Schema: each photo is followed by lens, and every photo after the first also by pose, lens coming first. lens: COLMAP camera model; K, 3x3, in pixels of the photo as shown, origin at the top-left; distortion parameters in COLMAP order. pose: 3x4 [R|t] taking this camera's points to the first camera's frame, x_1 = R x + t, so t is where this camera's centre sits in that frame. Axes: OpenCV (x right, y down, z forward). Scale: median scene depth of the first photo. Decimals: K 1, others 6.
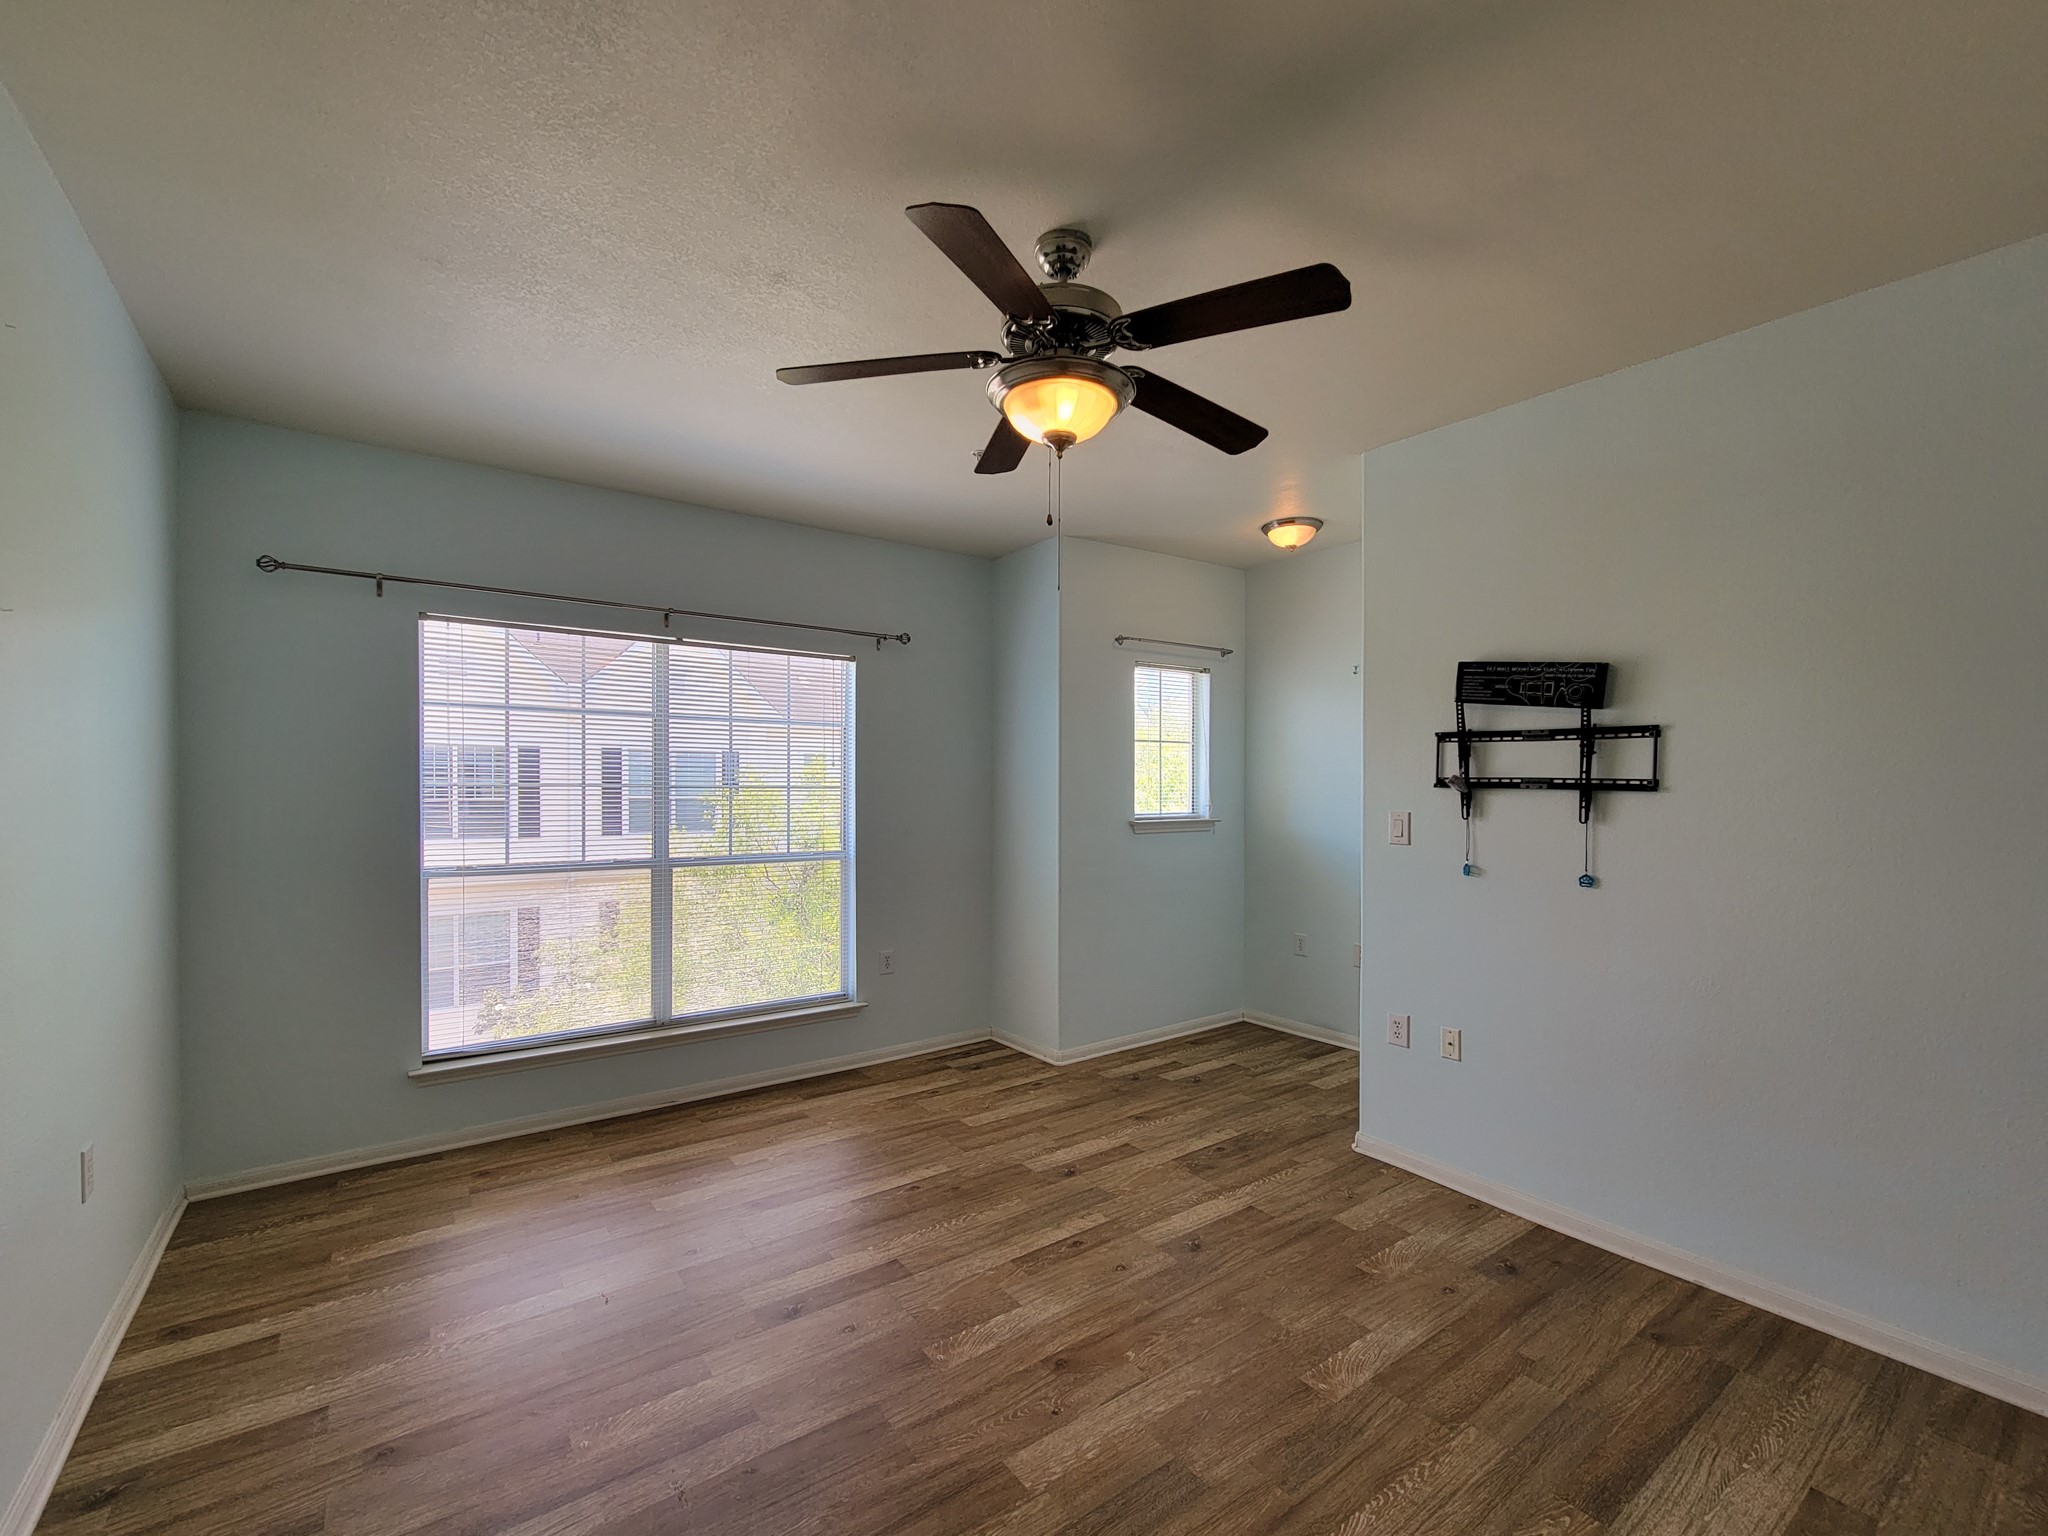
lens RADIAL K [[840.2, 0, 1041.1], [0, 840.2, 786.7], [0, 0, 1]] dist [0.004093, -0.003157]
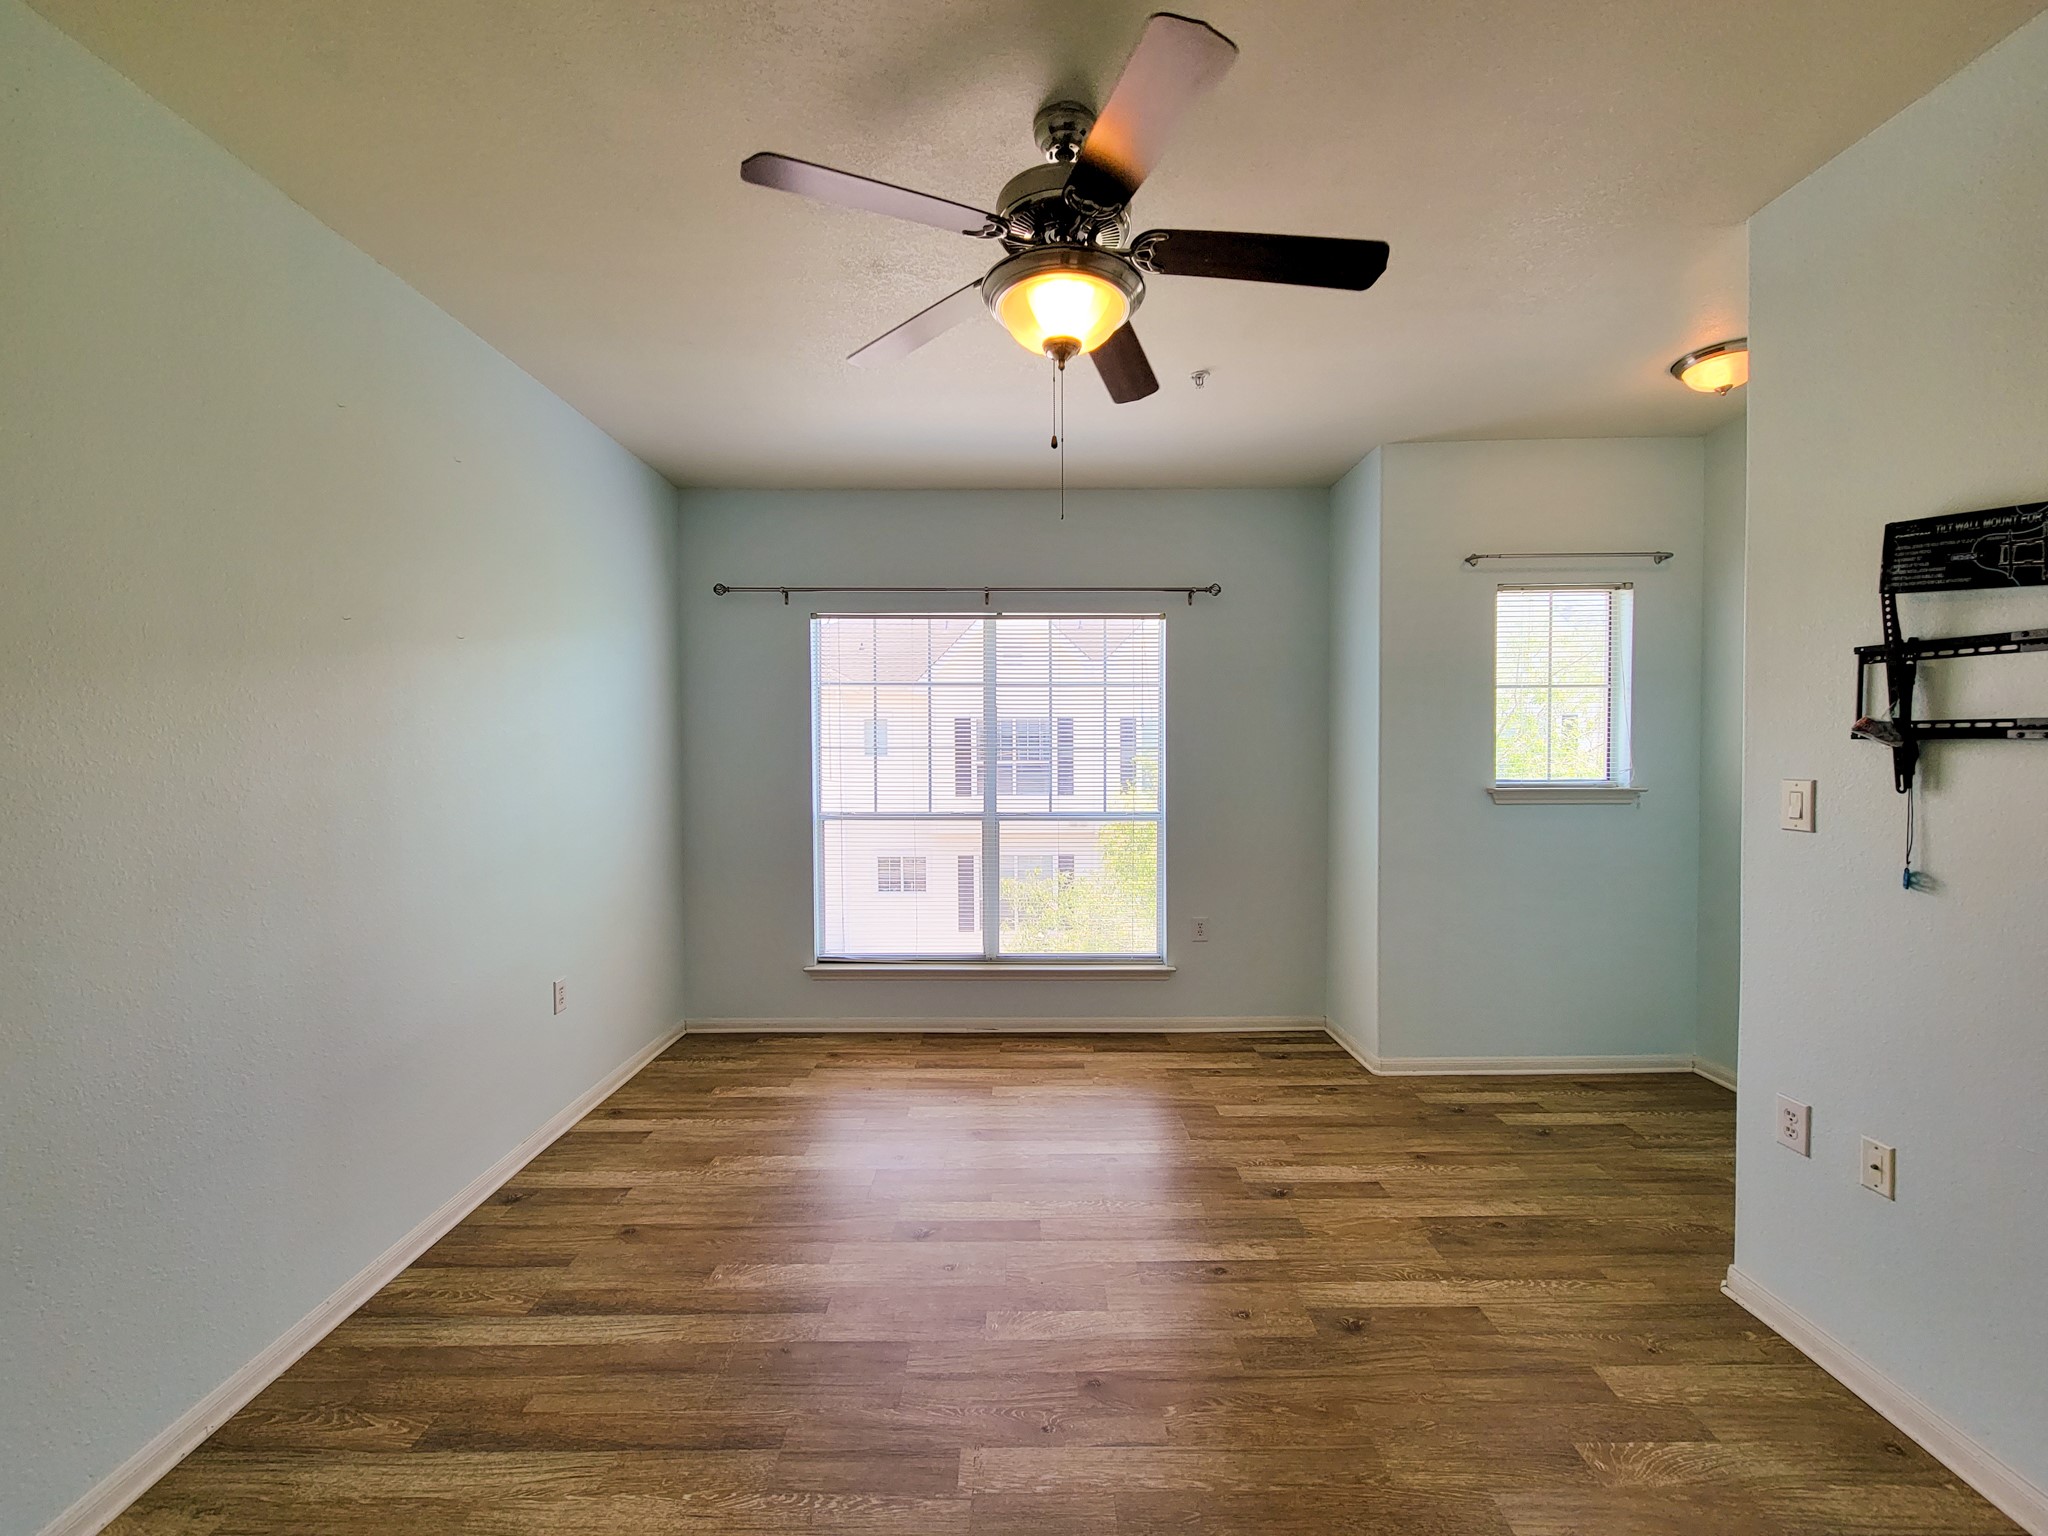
lens RADIAL K [[840.2, 0, 1038.2], [0, 840.2, 766.8], [0, 0, 1]] dist [0.004093, -0.003157]
pose [[0.815202, 0.006392, -0.579142, 0.333149], [0.004469, 0.999840, 0.017327, 0.007440], [0.579160, -0.016714, 0.815042, 0.166422]]
